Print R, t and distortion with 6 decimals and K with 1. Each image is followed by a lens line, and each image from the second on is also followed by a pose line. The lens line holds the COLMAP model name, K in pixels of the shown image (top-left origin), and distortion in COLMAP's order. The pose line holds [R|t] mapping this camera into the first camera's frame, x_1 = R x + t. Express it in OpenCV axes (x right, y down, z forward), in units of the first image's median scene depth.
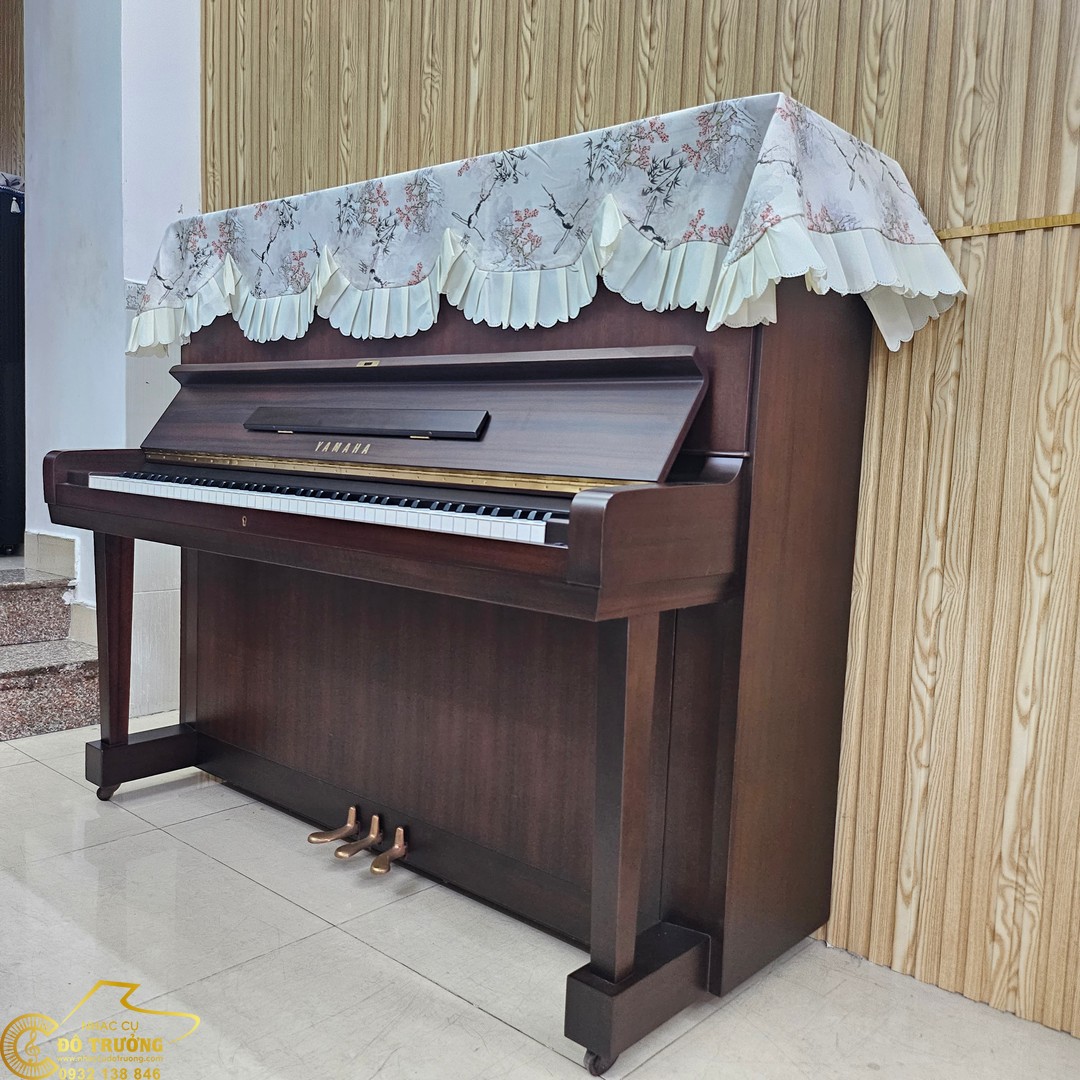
lens RADIAL K [[1011.7, 0, 540.8], [0, 1011.7, 541.9], [0, 0, 1]] dist [0.026527, 0.000000]
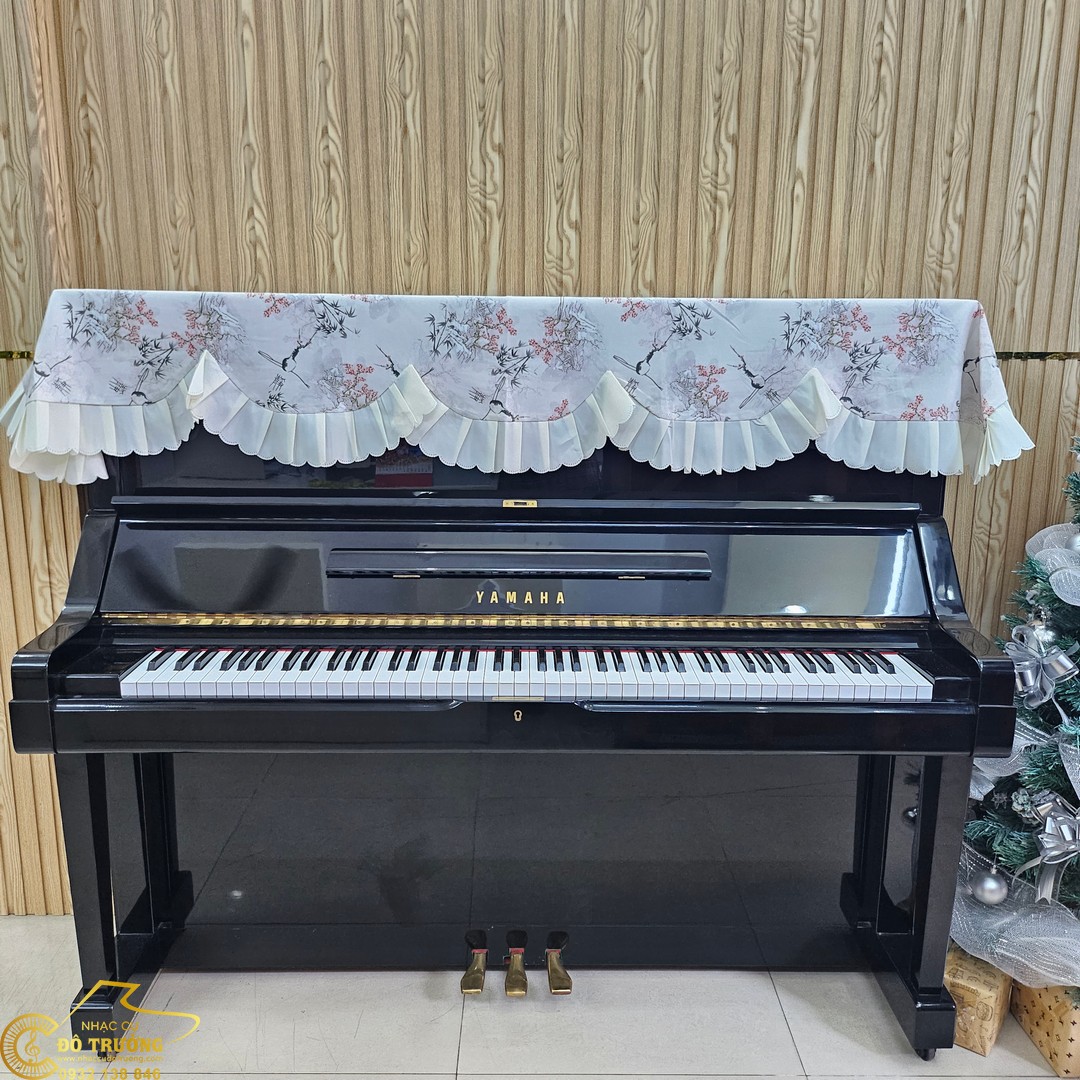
lens RADIAL K [[1011.7, 0, 544.9], [0, 1011.7, 526.9], [0, 0, 1]] dist [0.026527, 0.000000]
pose [[0.743109, -0.164419, 0.648656, -0.853342], [0.072463, 0.983416, 0.166259, -0.344802], [-0.665235, -0.076545, 0.742700, 0.302586]]
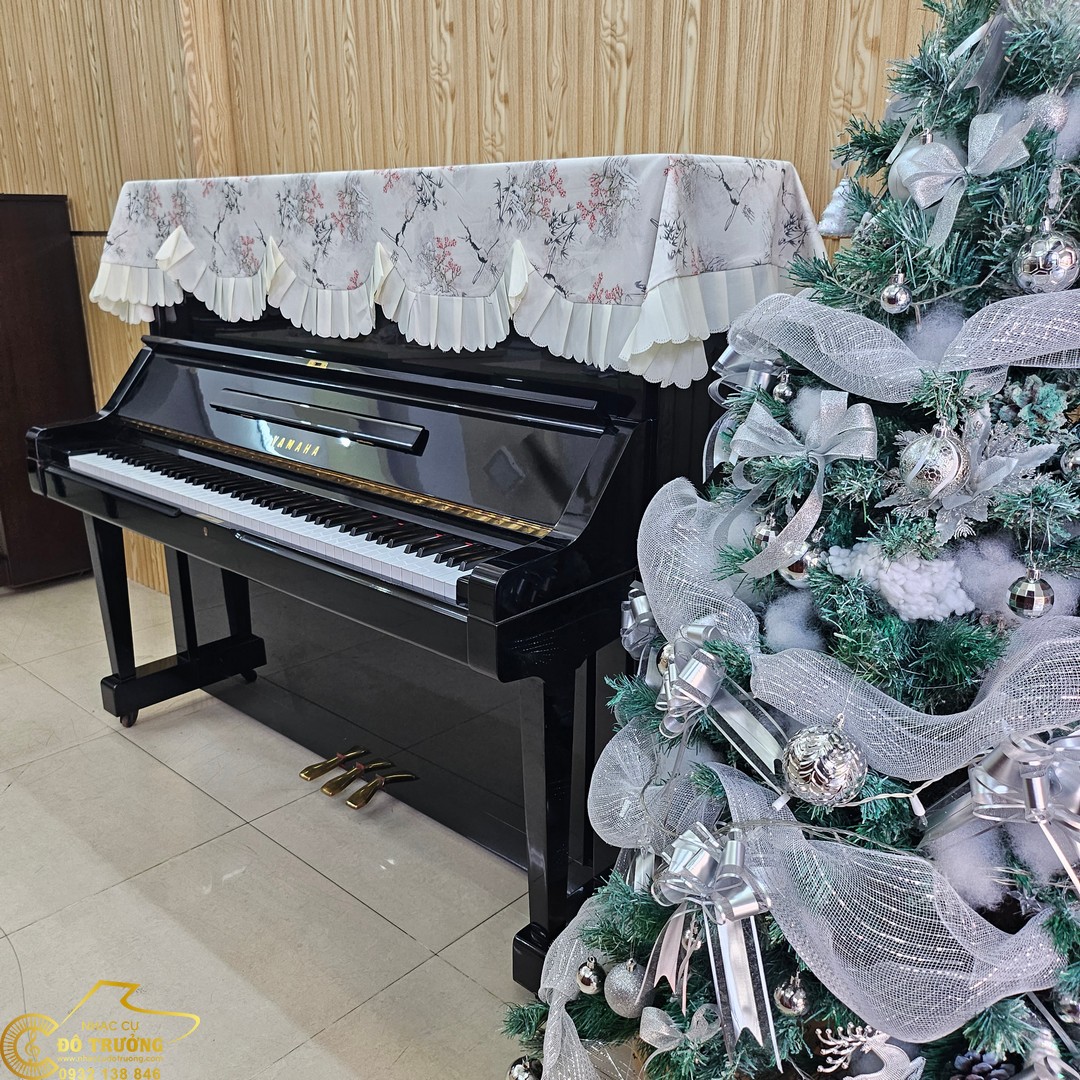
lens RADIAL K [[1011.7, 0, 548.9], [0, 1011.7, 542.1], [0, 0, 1]] dist [0.026527, 0.000000]
pose [[0.999186, -0.027133, -0.029839, 0.112907], [0.032935, 0.975970, 0.215400, -0.238268], [0.023278, -0.216208, 0.976070, -0.089978]]
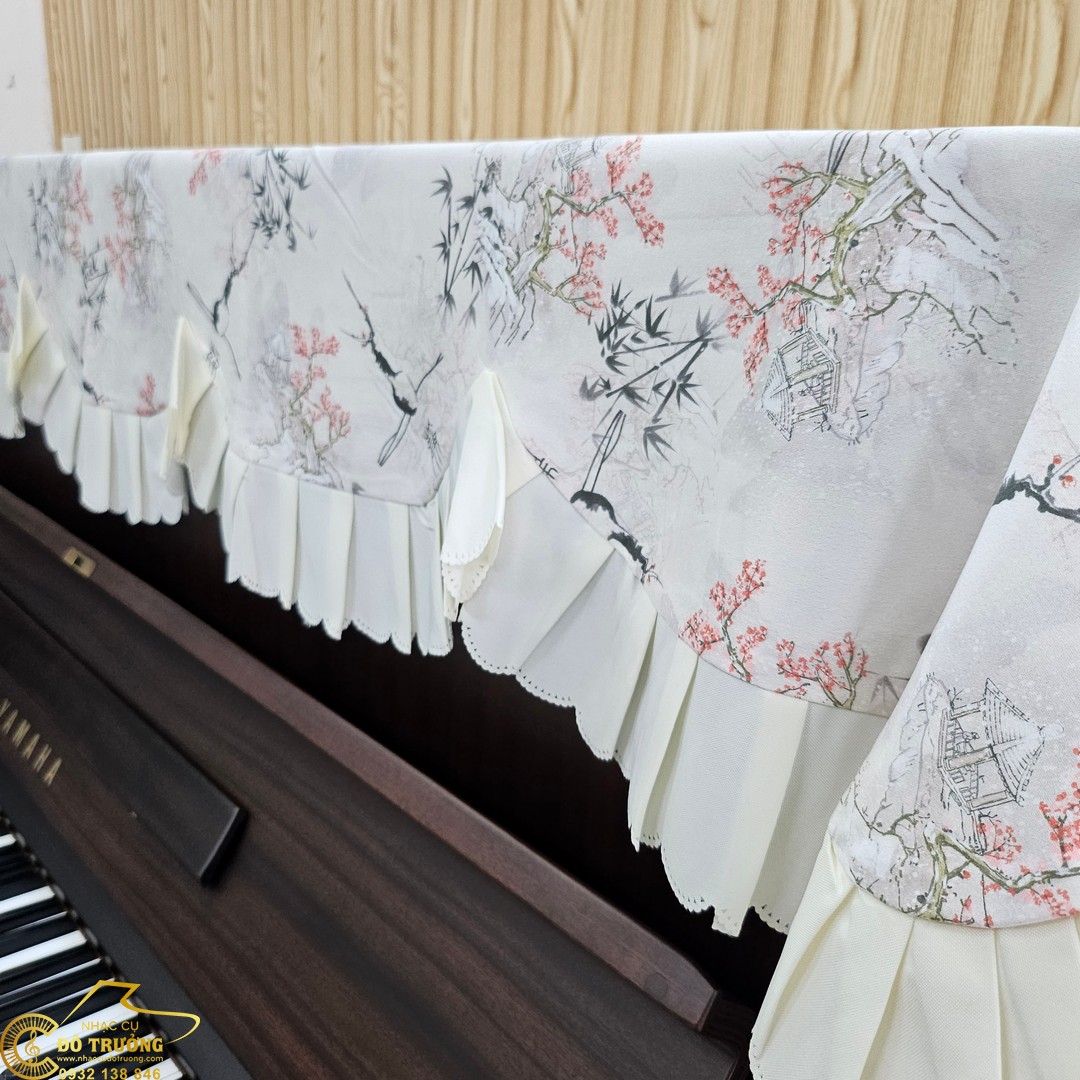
lens RADIAL K [[1011.7, 0, 574.7], [0, 1011.7, 528.5], [0, 0, 1]] dist [0.026527, 0.000000]
pose [[0.996124, 0.042044, -0.077258, 0.110290], [-0.026882, 0.981854, 0.187724, -0.322370], [0.083748, -0.184920, 0.979179, 0.619136]]
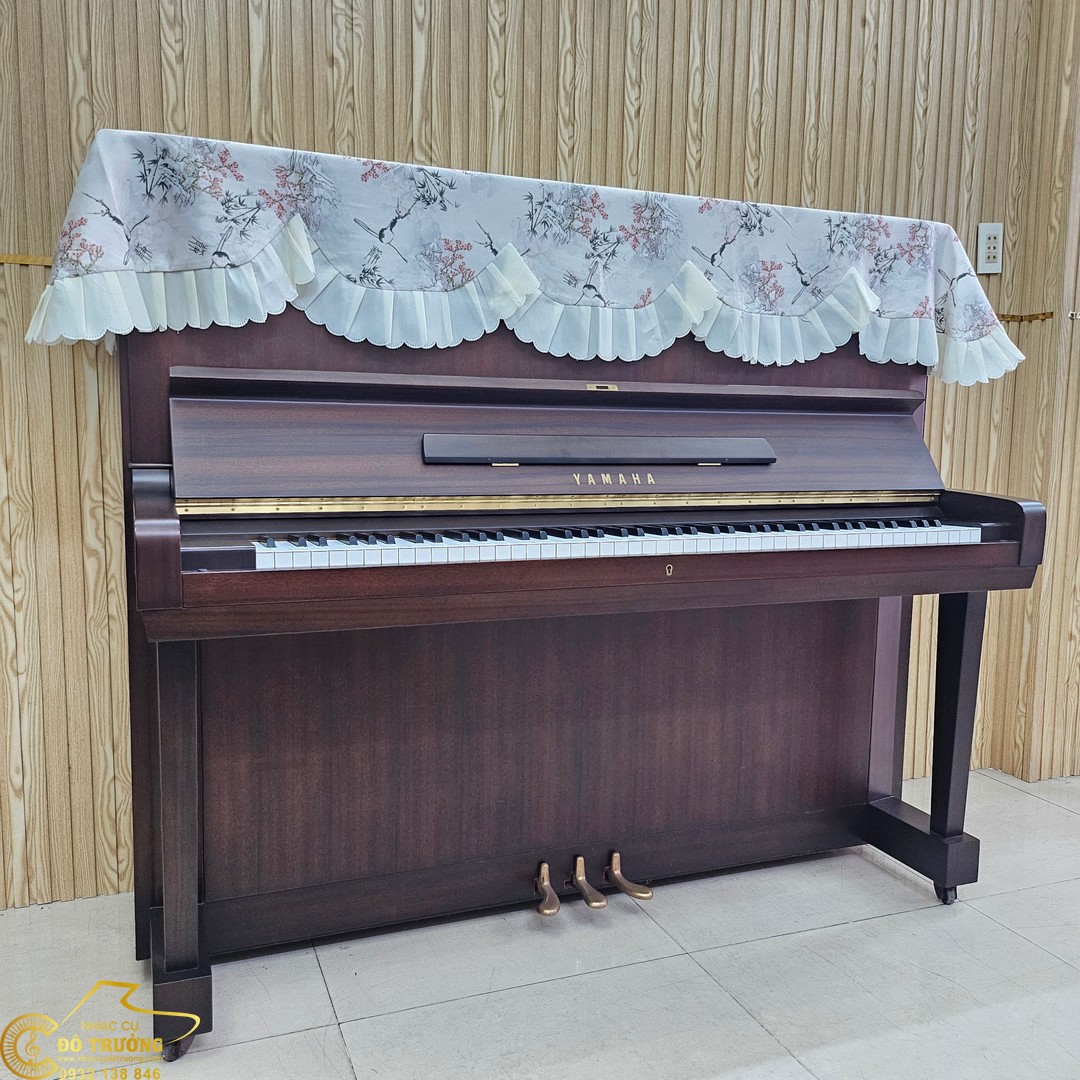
lens RADIAL K [[1011.7, 0, 535.9], [0, 1011.7, 546.0], [0, 0, 1]] dist [0.026527, 0.000000]
pose [[0.455051, -0.140322, 0.879340, -1.172090], [0.086300, 0.989807, 0.113291, -0.158975], [-0.886274, 0.024333, 0.462522, 0.699443]]
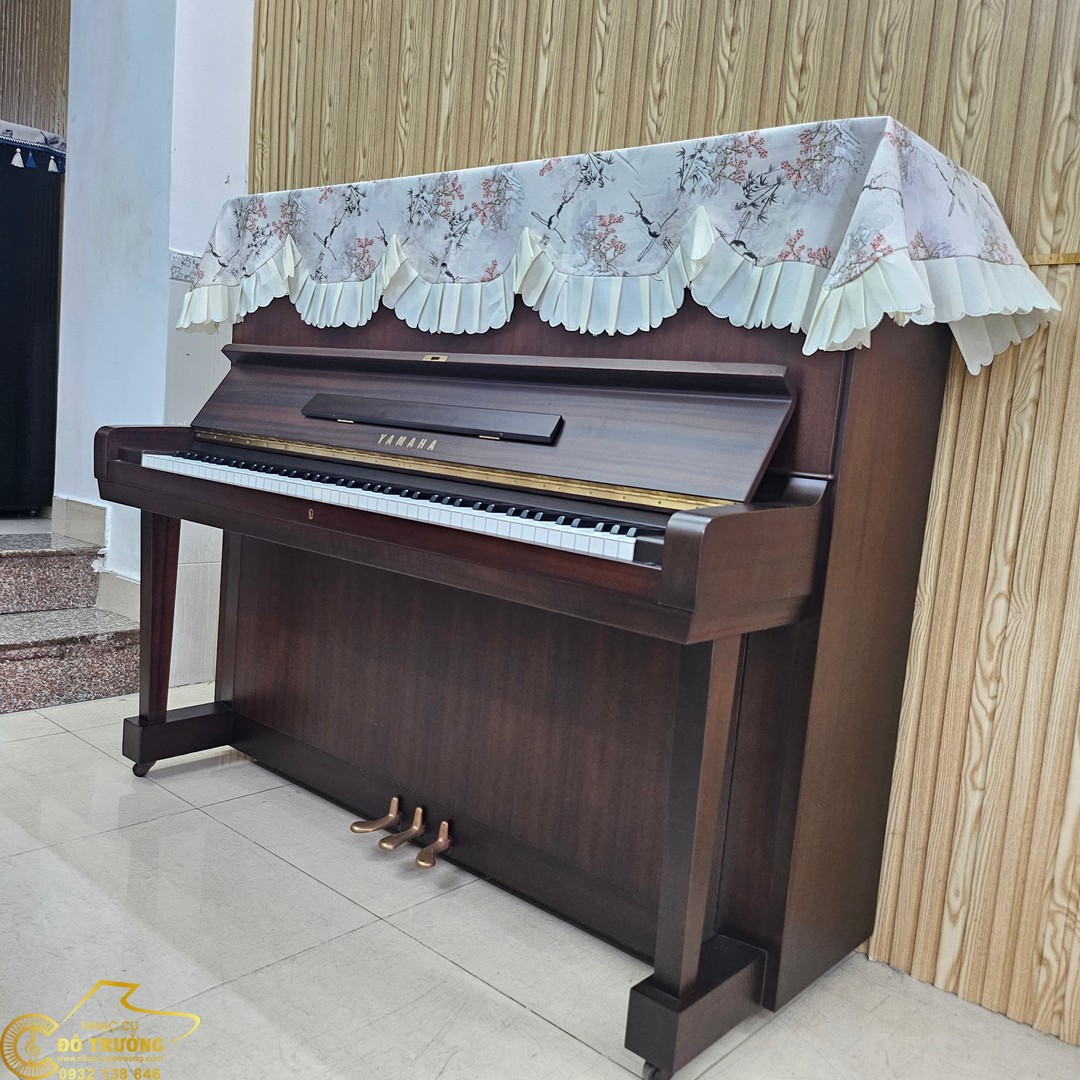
lens RADIAL K [[1011.7, 0, 544.1], [0, 1011.7, 530.7], [0, 0, 1]] dist [0.026527, 0.000000]
pose [[0.998928, 0.044924, 0.011203, -0.075629], [-0.045131, 0.998801, 0.018957, -0.034001], [-0.010337, -0.019443, 0.999758, 0.002148]]
